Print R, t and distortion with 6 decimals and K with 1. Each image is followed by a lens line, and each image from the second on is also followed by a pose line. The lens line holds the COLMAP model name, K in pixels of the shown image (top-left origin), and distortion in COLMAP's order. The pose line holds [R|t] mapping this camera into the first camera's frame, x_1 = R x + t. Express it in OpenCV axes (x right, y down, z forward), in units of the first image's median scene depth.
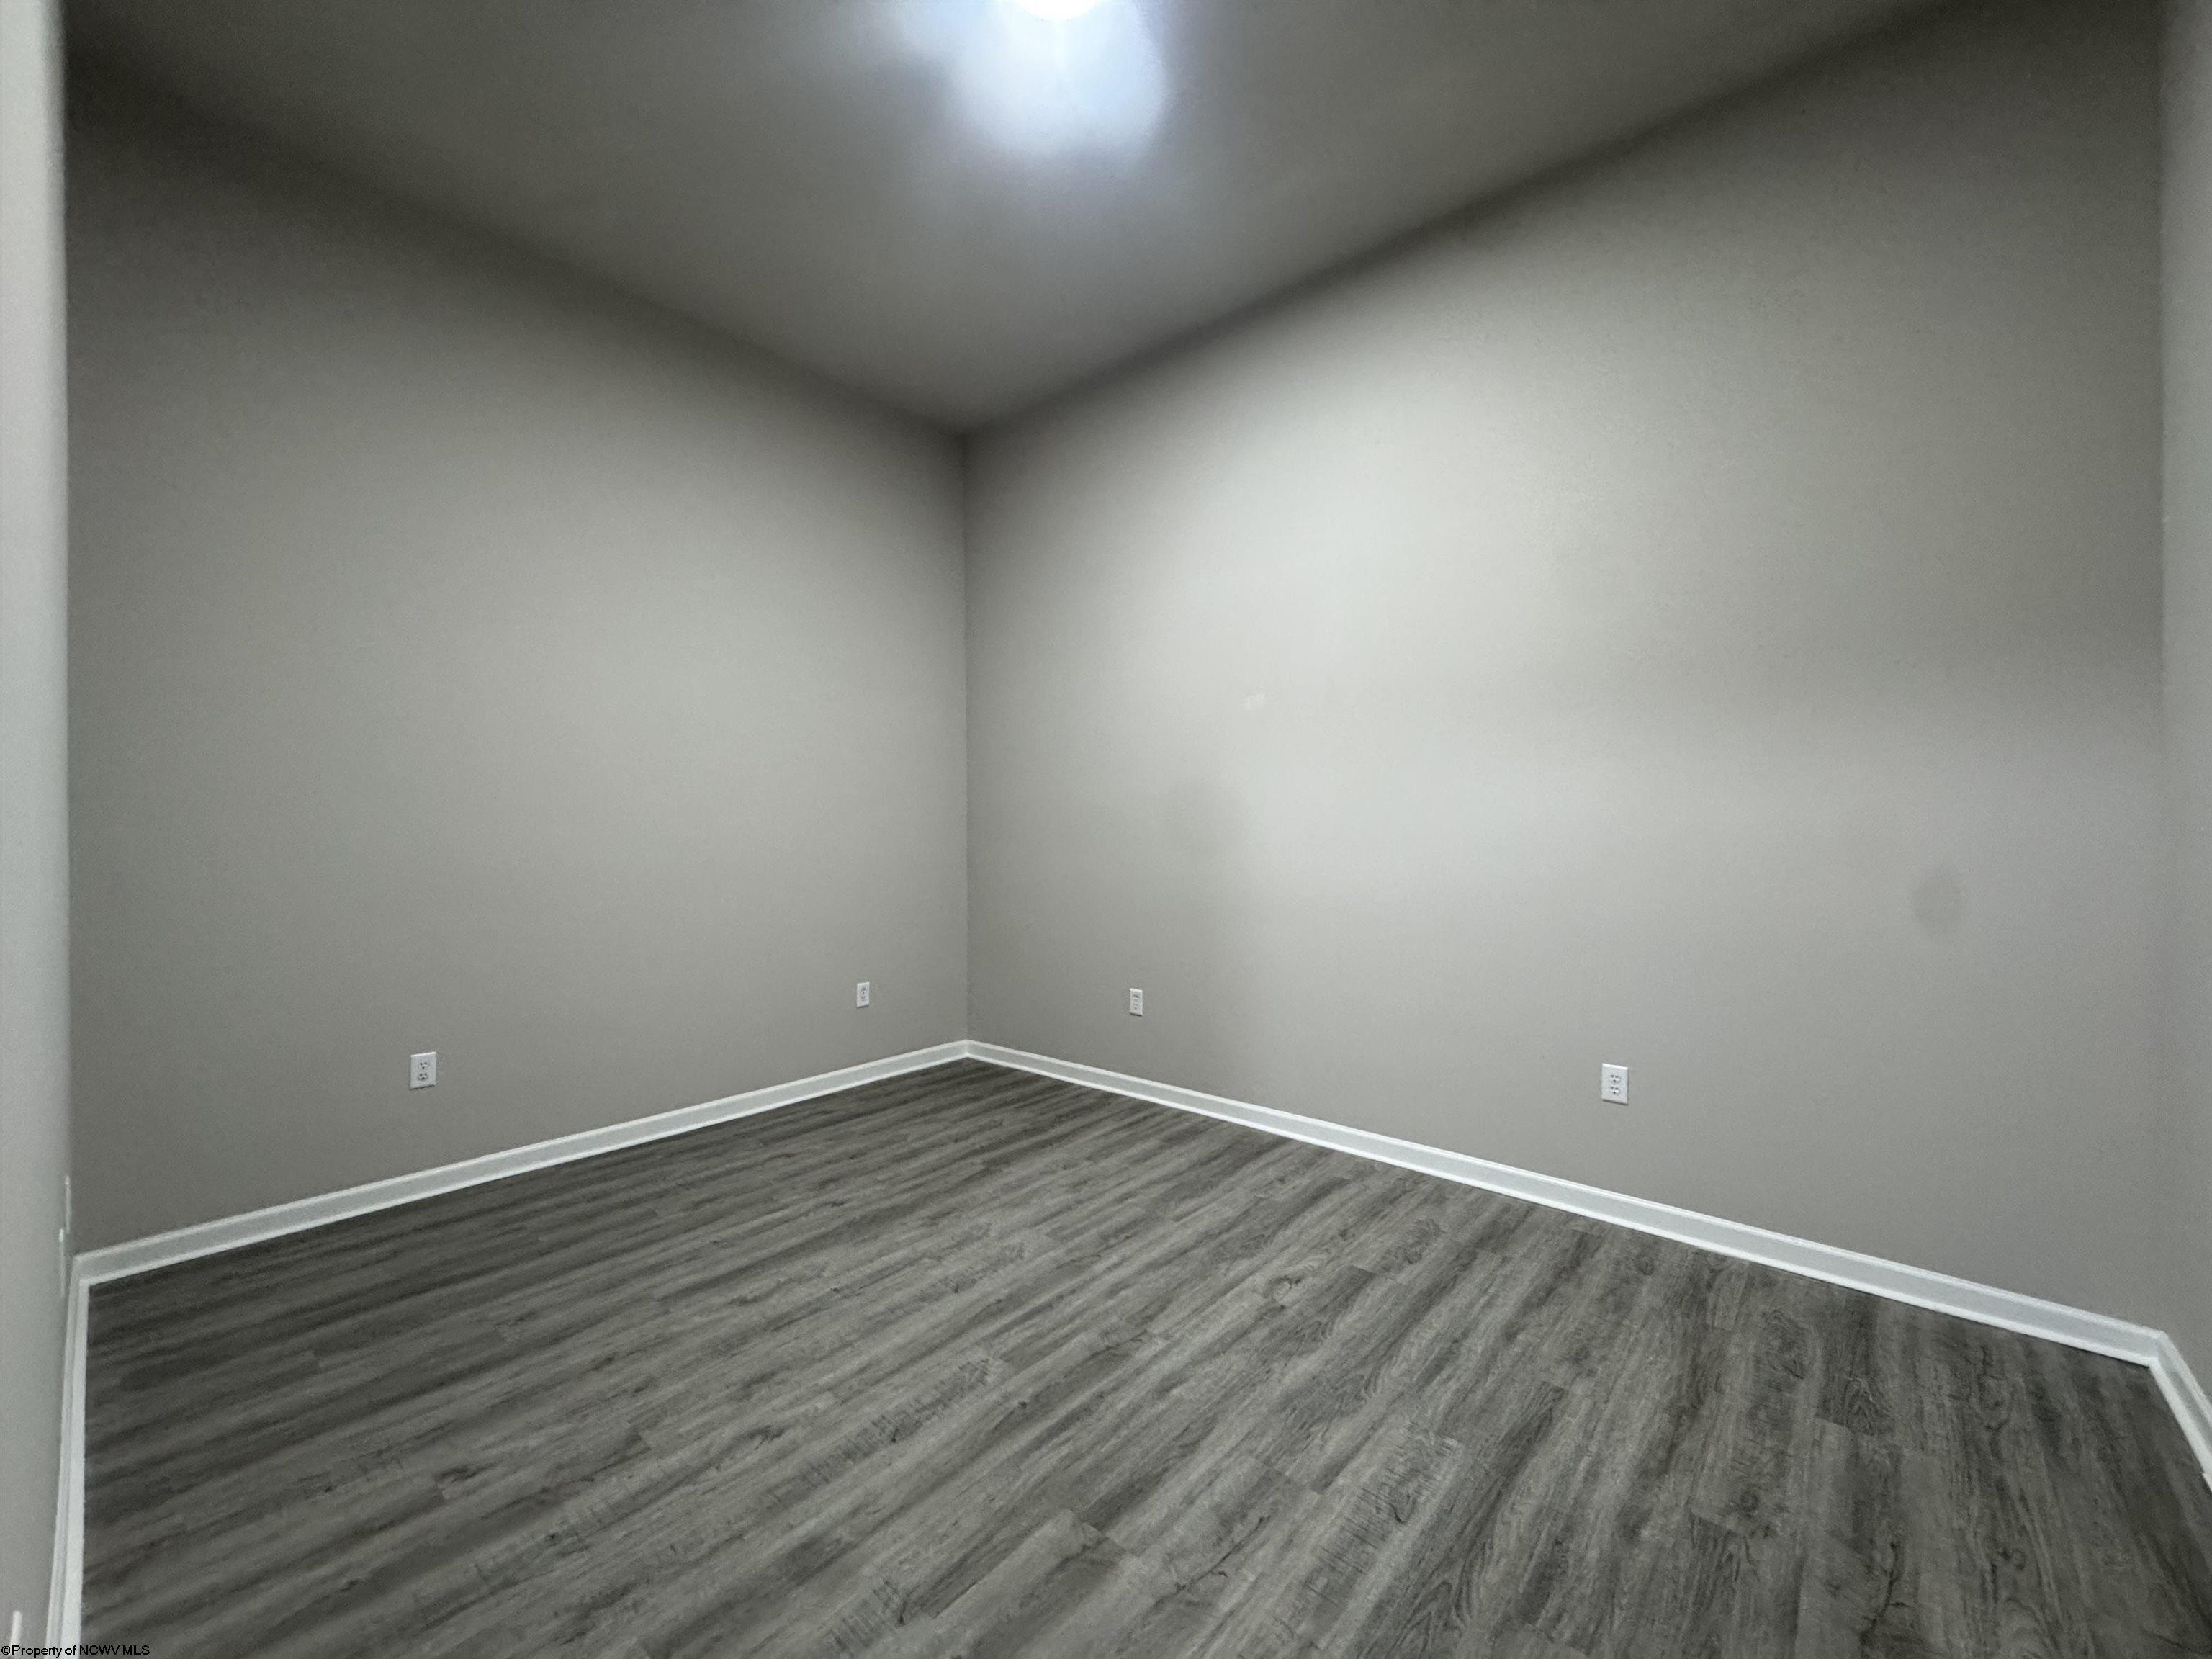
lens RADIAL K [[889.0, 0, 1094.2], [0, 889.0, 827.0], [0, 0, 1]] dist [-0.003415, -0.000139]
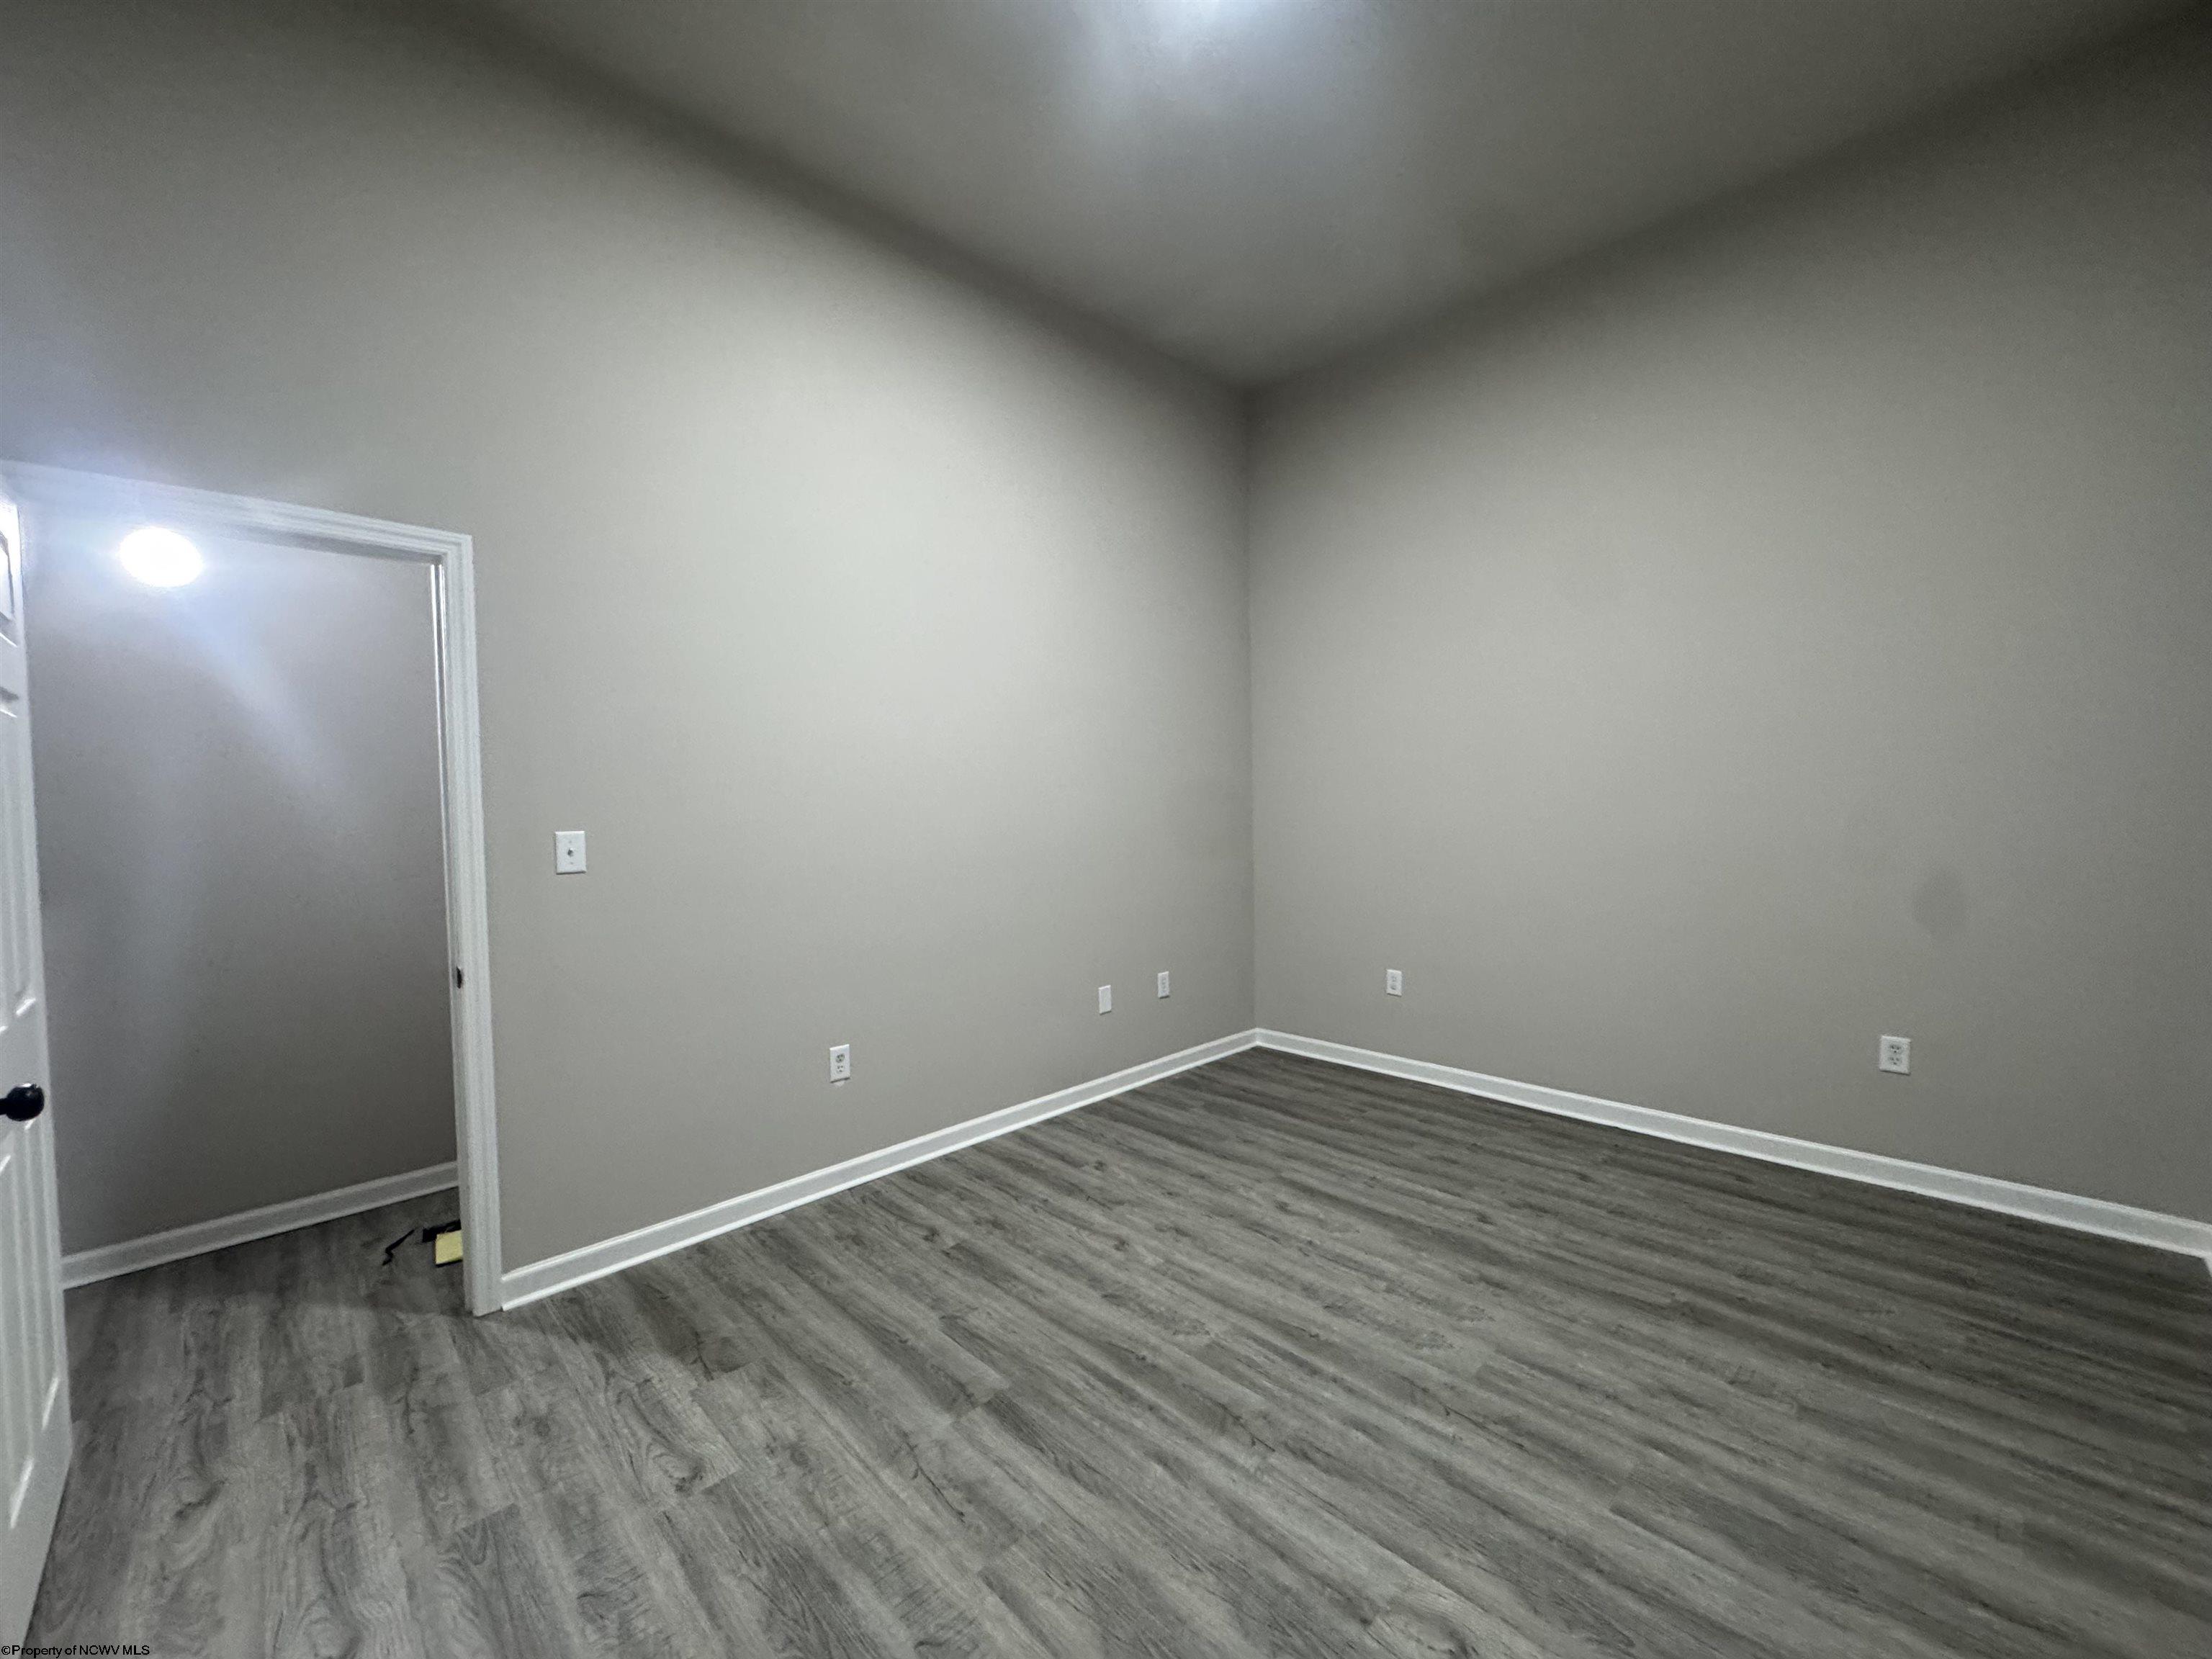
lens RADIAL K [[889.0, 0, 1094.2], [0, 889.0, 827.0], [0, 0, 1]] dist [-0.003415, -0.000139]
pose [[-0.090341, 0.035494, -0.995278, 0.792204], [0.015476, 0.999294, 0.034233, -0.015584], [0.995791, -0.012310, -0.090827, 0.867594]]
